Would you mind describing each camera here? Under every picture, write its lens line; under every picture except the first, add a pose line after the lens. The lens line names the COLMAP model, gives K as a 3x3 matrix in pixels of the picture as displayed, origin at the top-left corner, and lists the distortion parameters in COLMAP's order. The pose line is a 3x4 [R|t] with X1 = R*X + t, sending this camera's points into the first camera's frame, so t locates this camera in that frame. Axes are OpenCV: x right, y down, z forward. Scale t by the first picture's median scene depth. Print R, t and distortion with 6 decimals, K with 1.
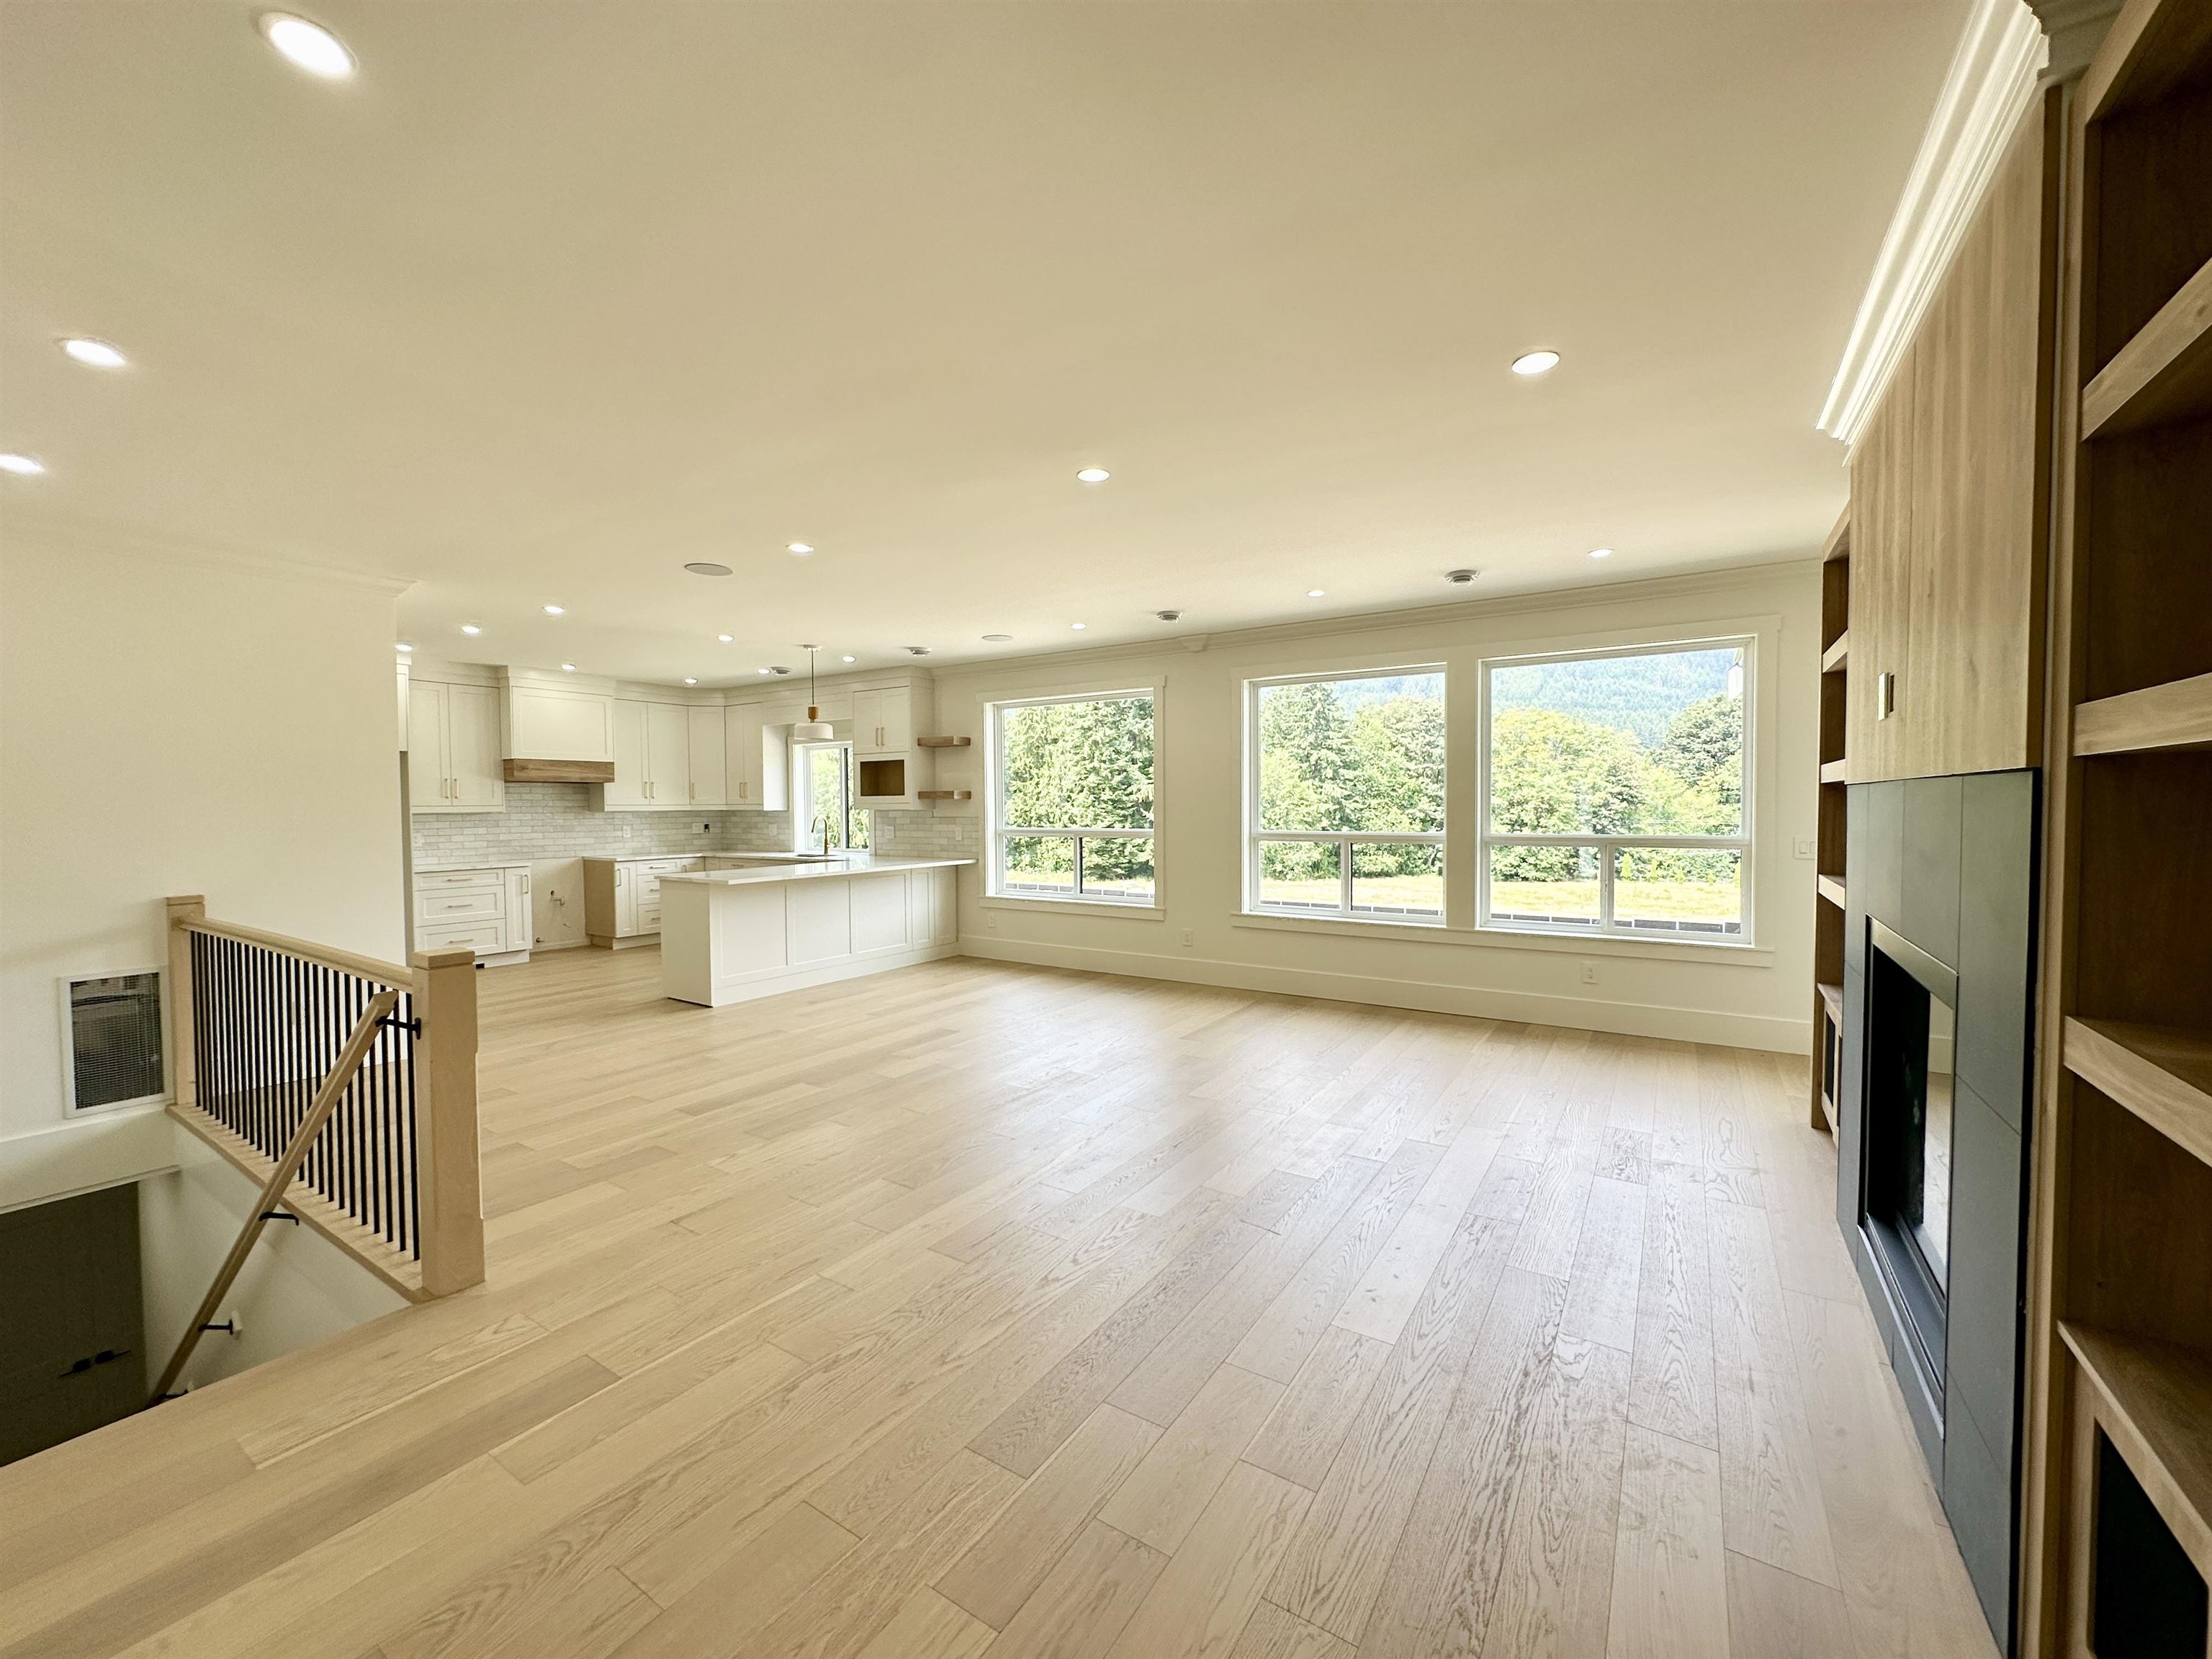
lens RADIAL K [[880.7, 0, 1102.5], [0, 880.7, 832.5], [0, 0, 1]] dist [-0.007042, 0.001416]
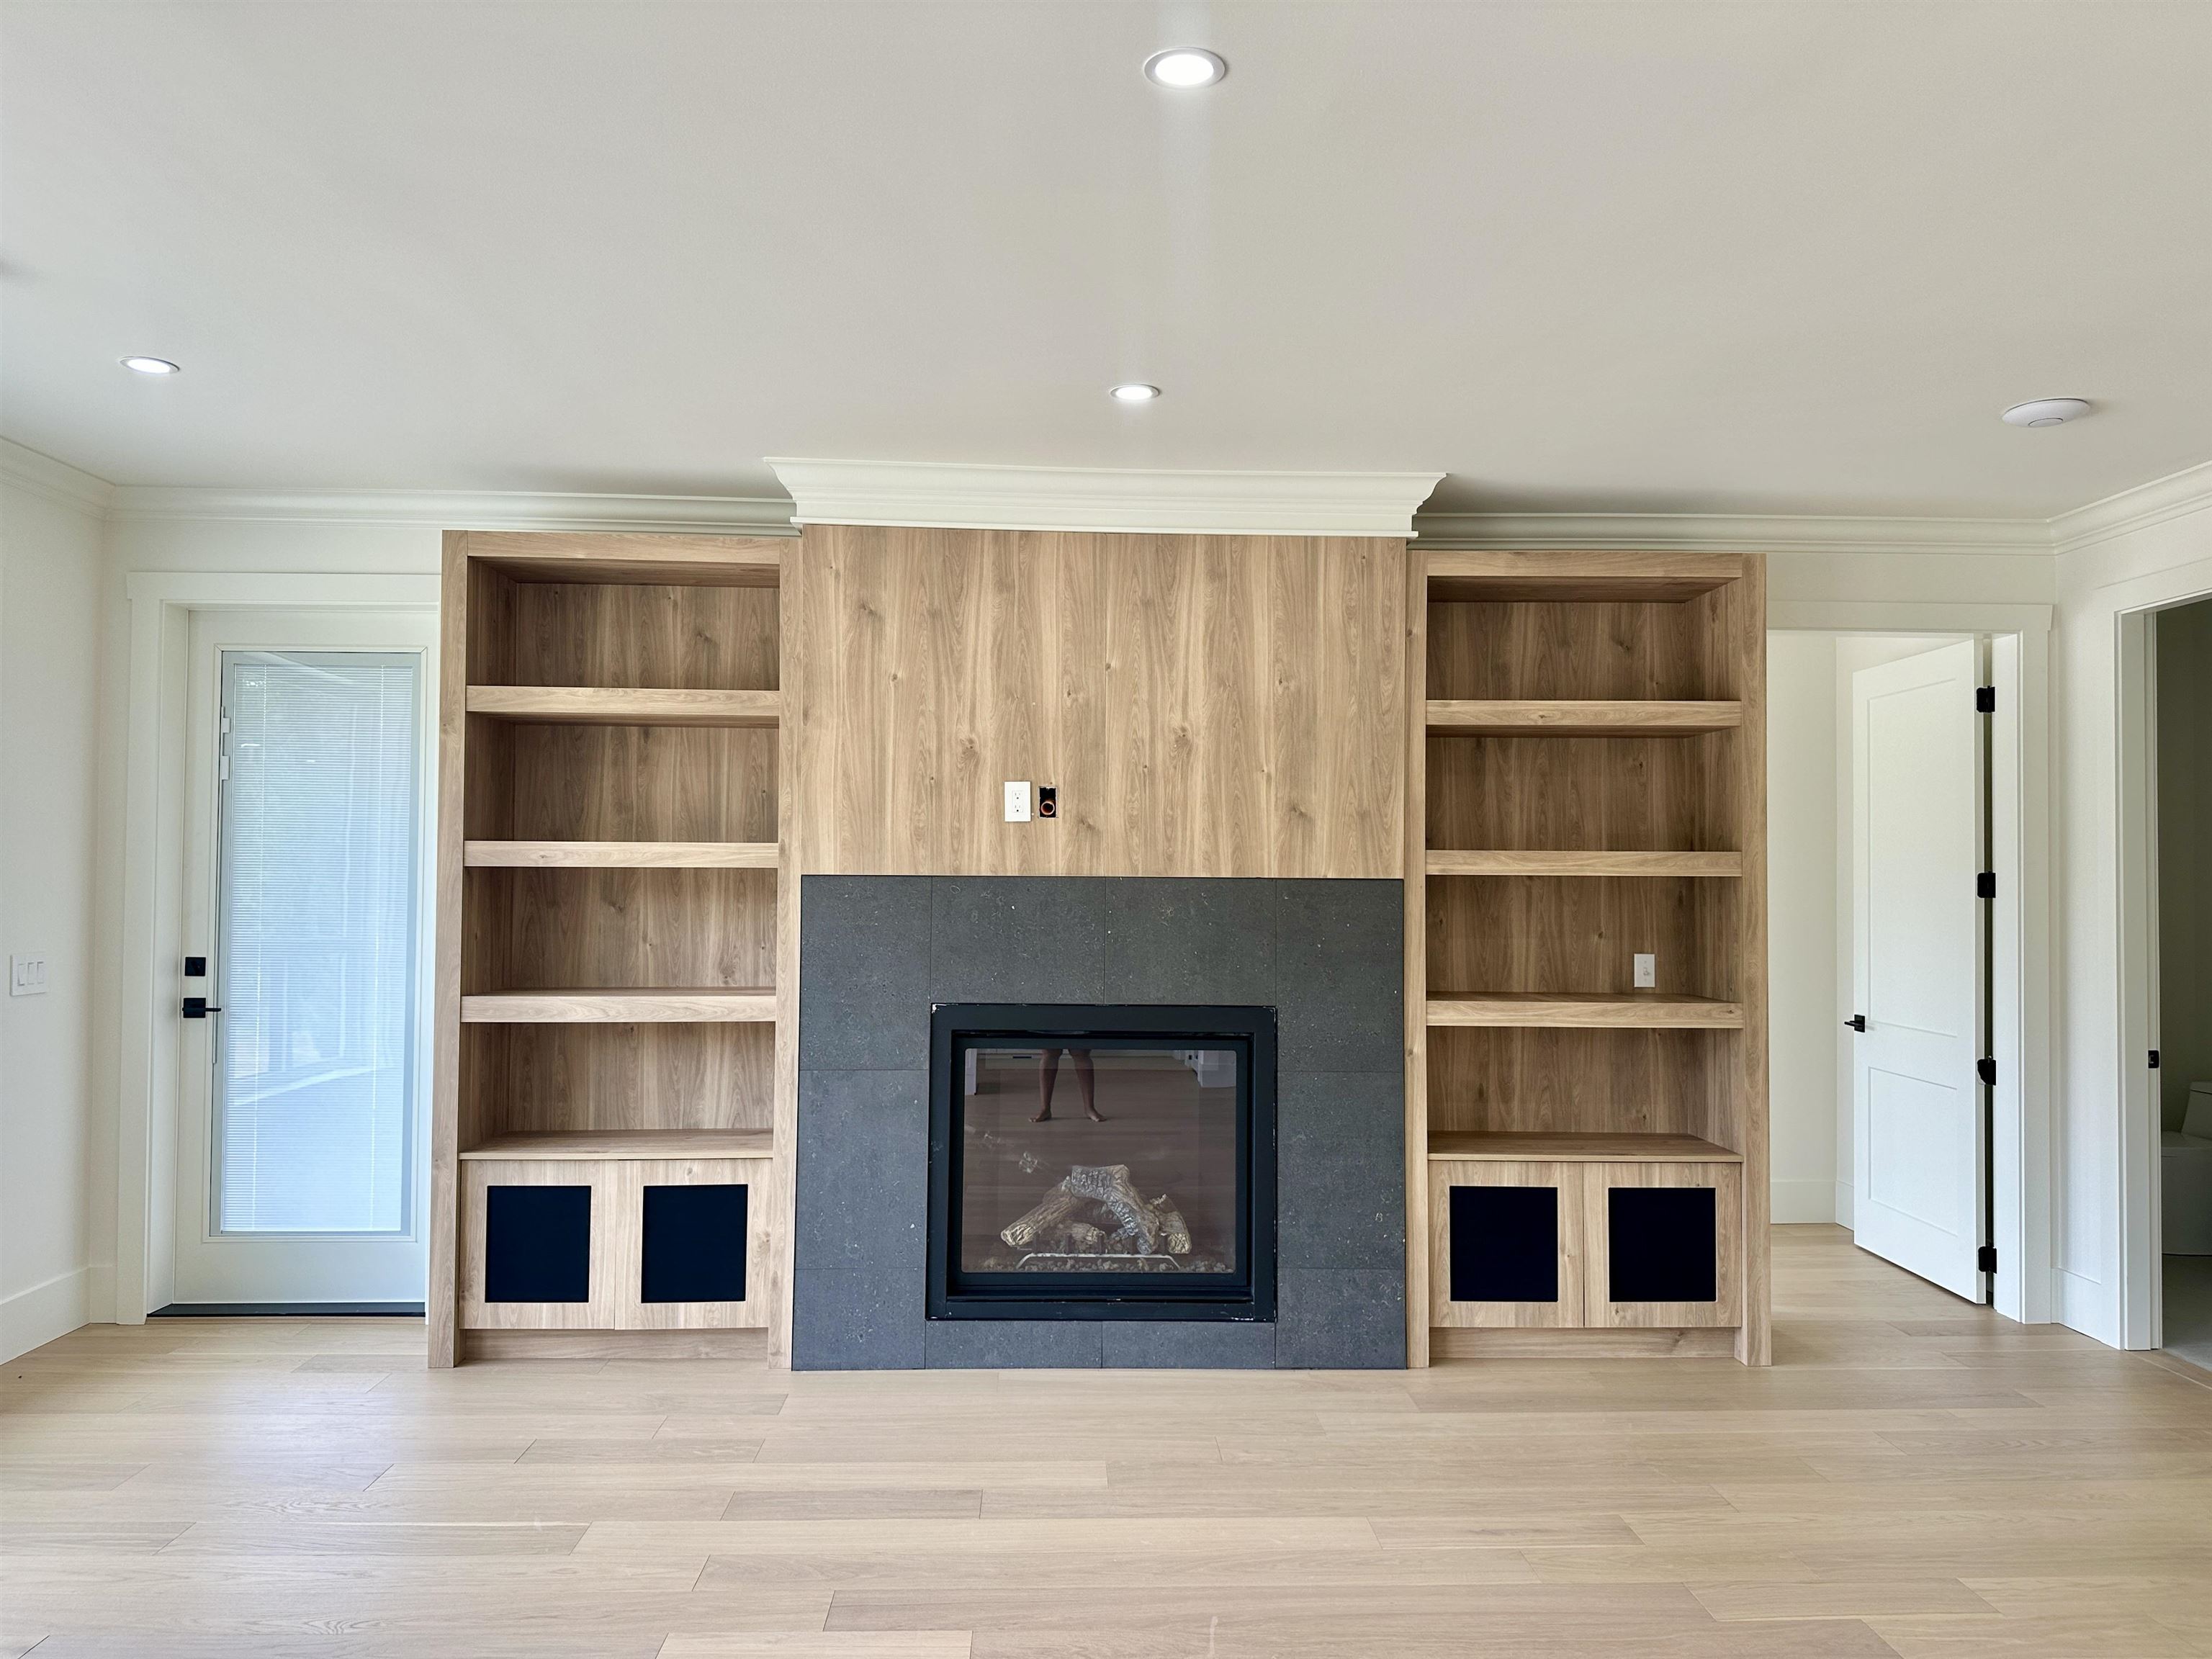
lens RADIAL K [[1572.6, 0, 1091.4], [0, 1572.6, 817.4], [0, 0, 1]] dist [0.048109, -0.051256]
pose [[-0.579754, 0.030525, 0.814220, -0.236027], [0.023633, 0.999508, -0.020644, -0.026266], [-0.814449, 0.007275, -0.580190, 0.610881]]
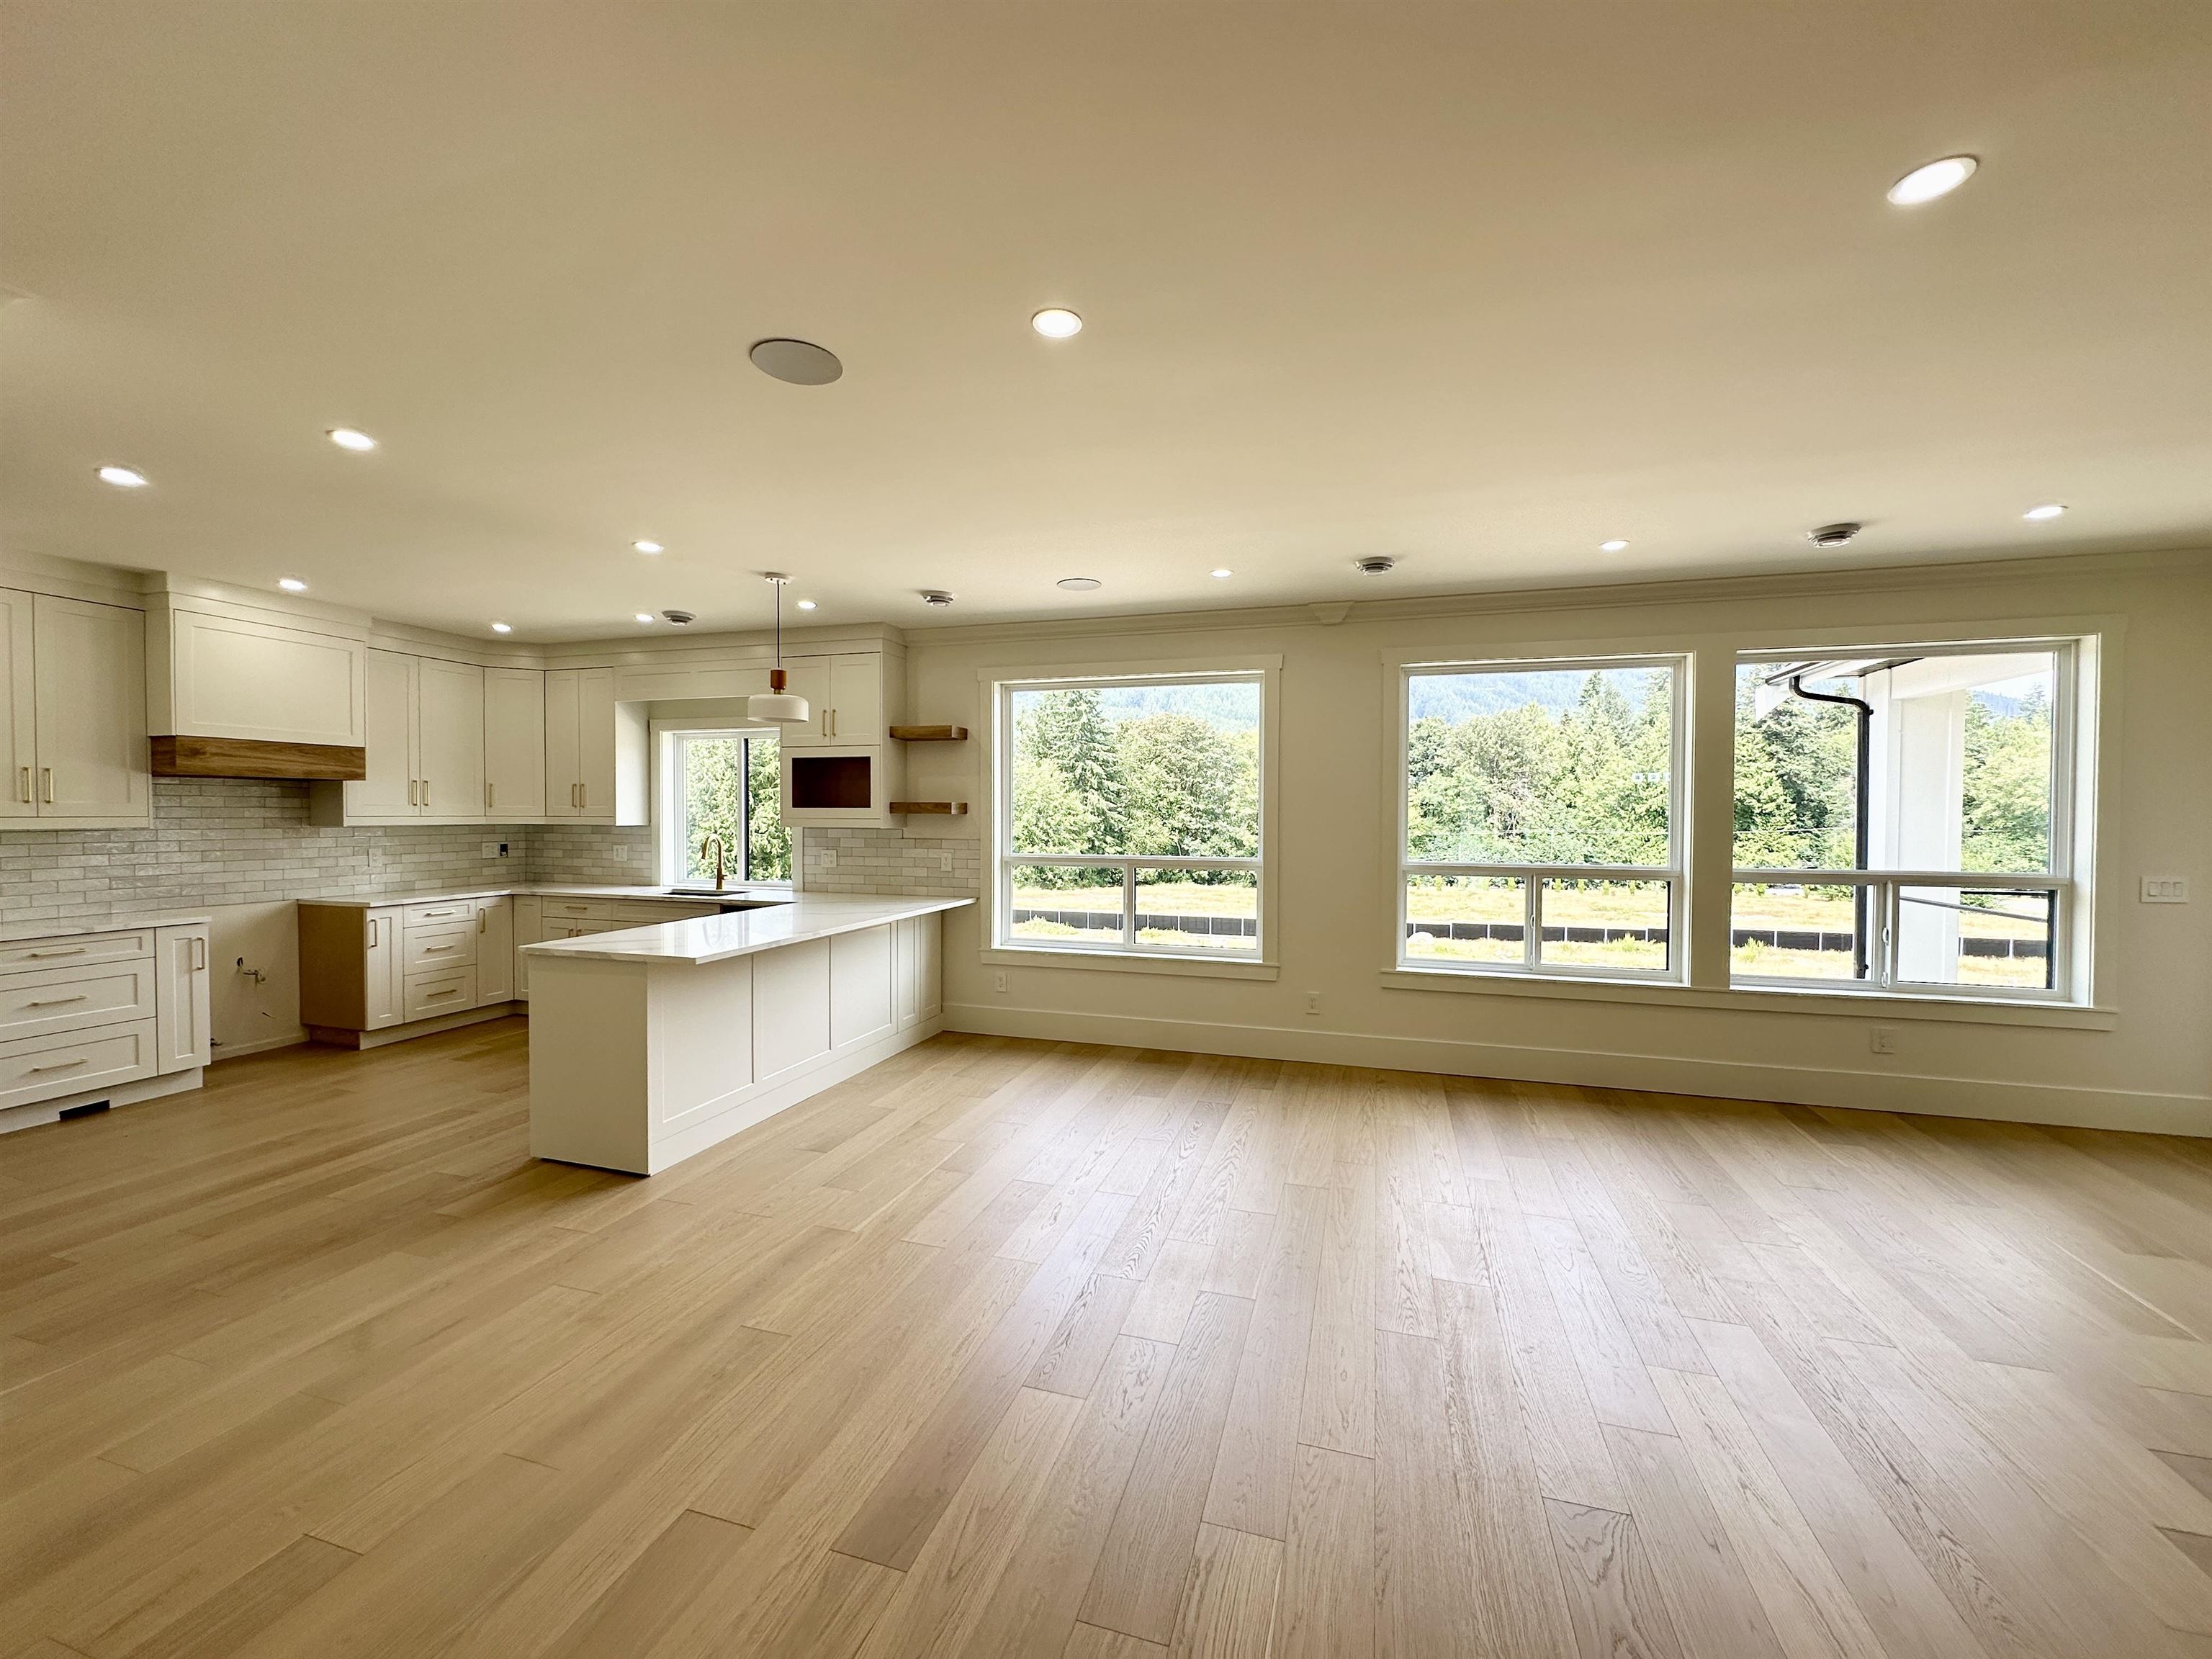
lens RADIAL K [[880.7, 0, 1105.3], [0, 880.7, 829.8], [0, 0, 1]] dist [-0.007042, 0.001416]
pose [[0.959846, 0.005166, 0.280481, -0.244756], [-0.001741, 0.999921, -0.012457, -0.016262], [-0.280523, 0.011468, 0.959779, 0.278639]]
